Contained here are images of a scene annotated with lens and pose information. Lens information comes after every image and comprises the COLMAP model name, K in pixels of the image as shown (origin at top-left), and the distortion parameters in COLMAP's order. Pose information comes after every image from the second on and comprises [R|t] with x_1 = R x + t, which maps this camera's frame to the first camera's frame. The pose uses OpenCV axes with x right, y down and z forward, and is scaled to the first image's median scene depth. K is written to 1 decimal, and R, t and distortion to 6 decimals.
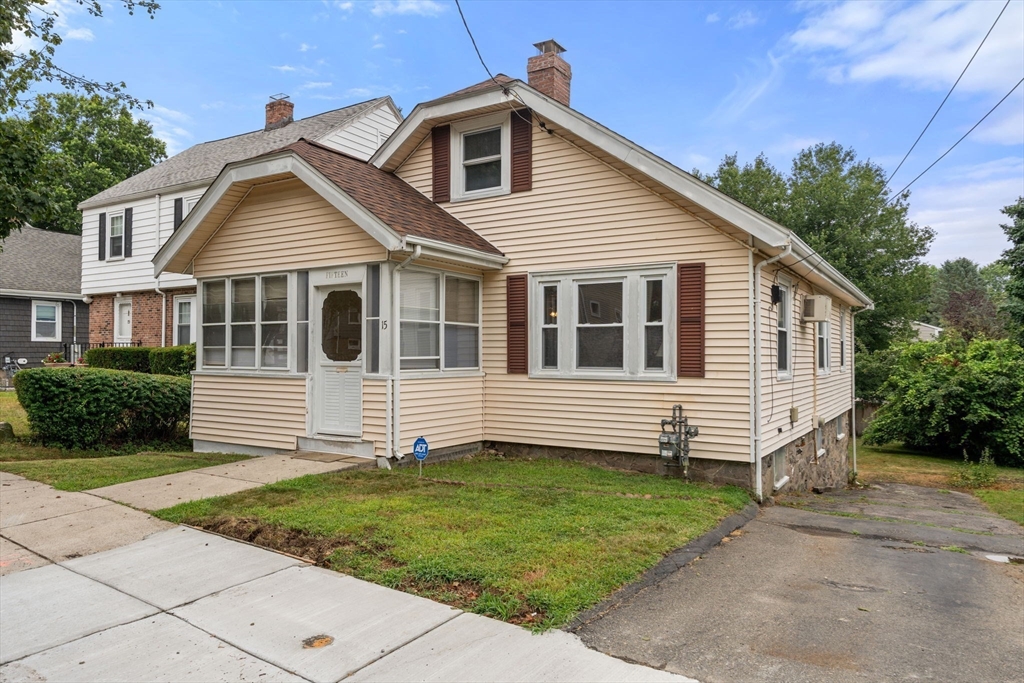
lens RADIAL K [[462.3, 0, 512.0], [0, 462.3, 341.5], [0, 0, 1]] dist [-0.000737, -0.000163]
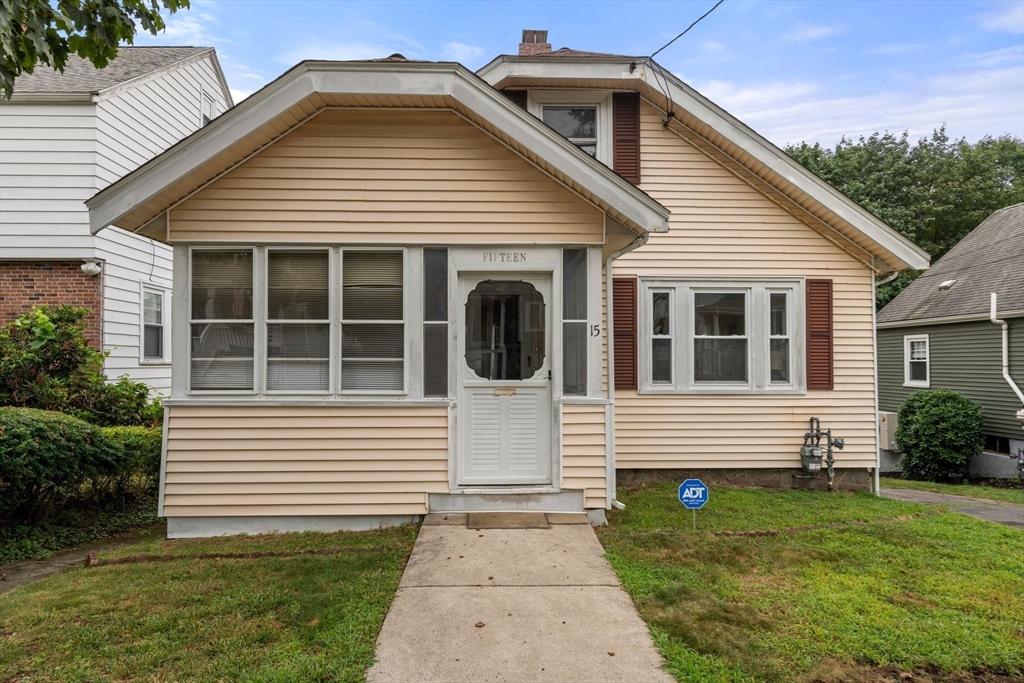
lens RADIAL K [[453.1, 0, 513.4], [0, 453.1, 349.7], [0, 0, 1]] dist [-0.002105, -0.000135]
pose [[0.909853, 0.010596, 0.414795, -0.620075], [-0.008417, 0.999940, -0.007081, 0.000880], [-0.414845, 0.002951, 0.909887, 0.347737]]
